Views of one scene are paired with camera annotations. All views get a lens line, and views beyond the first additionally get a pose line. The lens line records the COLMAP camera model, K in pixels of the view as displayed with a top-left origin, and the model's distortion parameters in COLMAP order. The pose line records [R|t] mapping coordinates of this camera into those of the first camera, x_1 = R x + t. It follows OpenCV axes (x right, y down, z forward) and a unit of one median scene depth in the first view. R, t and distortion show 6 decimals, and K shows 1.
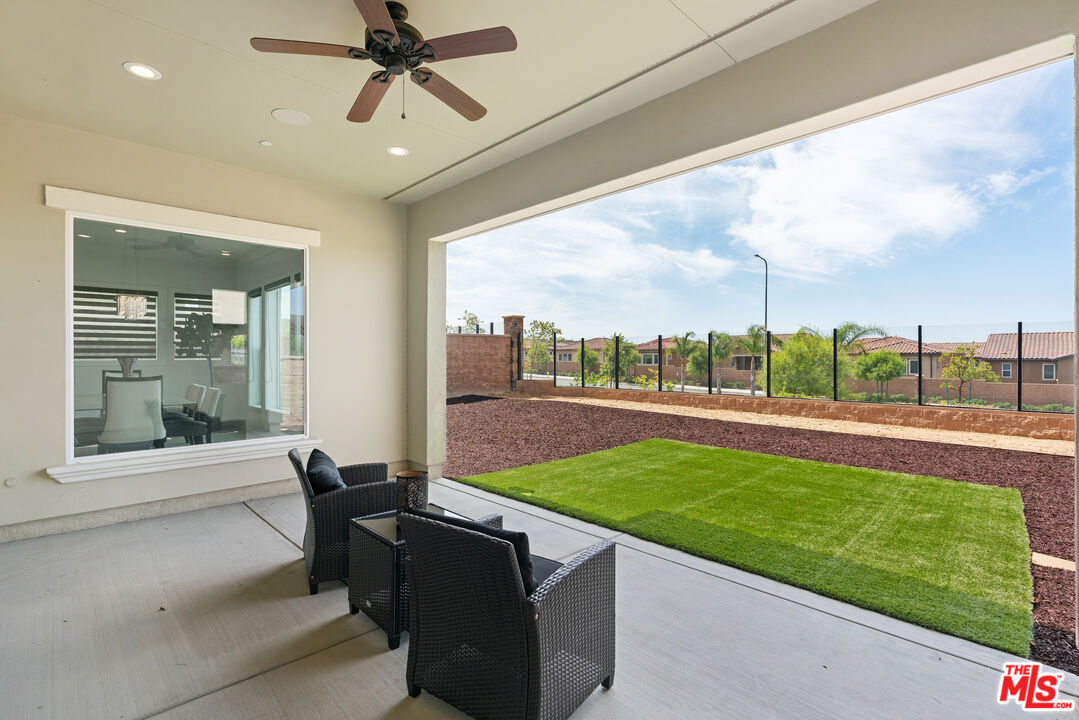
lens RADIAL K [[503.8, 0, 540.0], [0, 503.8, 344.8], [0, 0, 1]] dist [-0.000079, 0.000670]
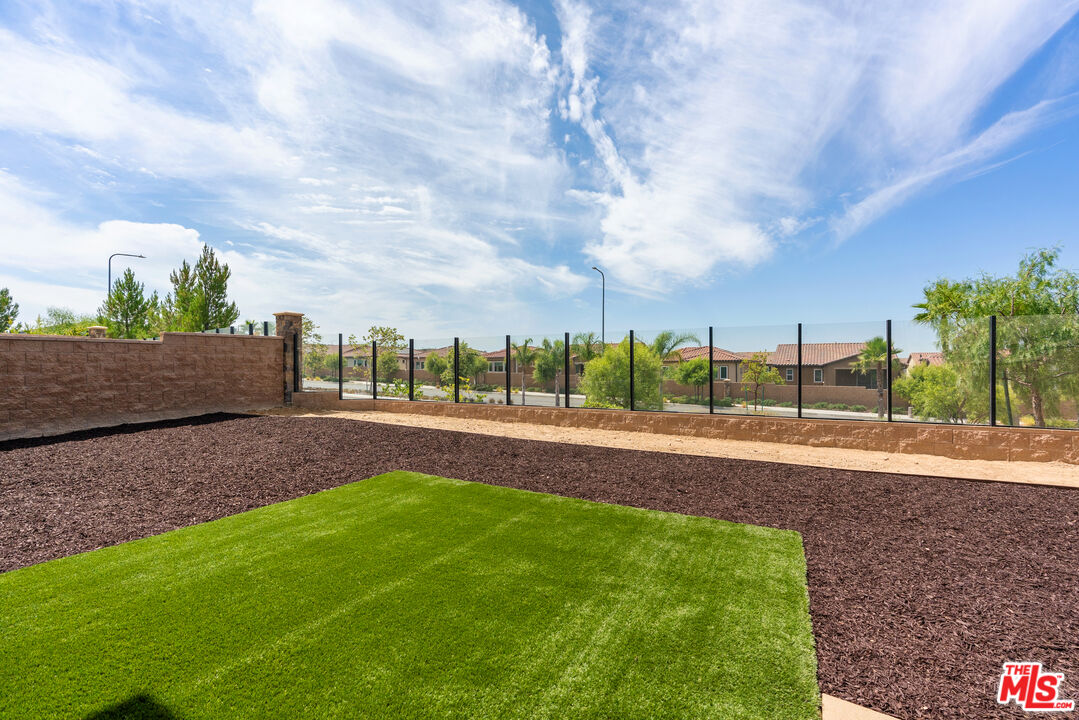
lens RADIAL K [[485.7, 0, 543.1], [0, 485.7, 367.0], [0, 0, 1]] dist [-0.002716, -0.000253]
pose [[0.961924, -0.004579, 0.273278, 0.130780], [-0.003026, 0.999620, 0.027401, 0.006915], [-0.273299, -0.027185, 0.961545, 0.141611]]
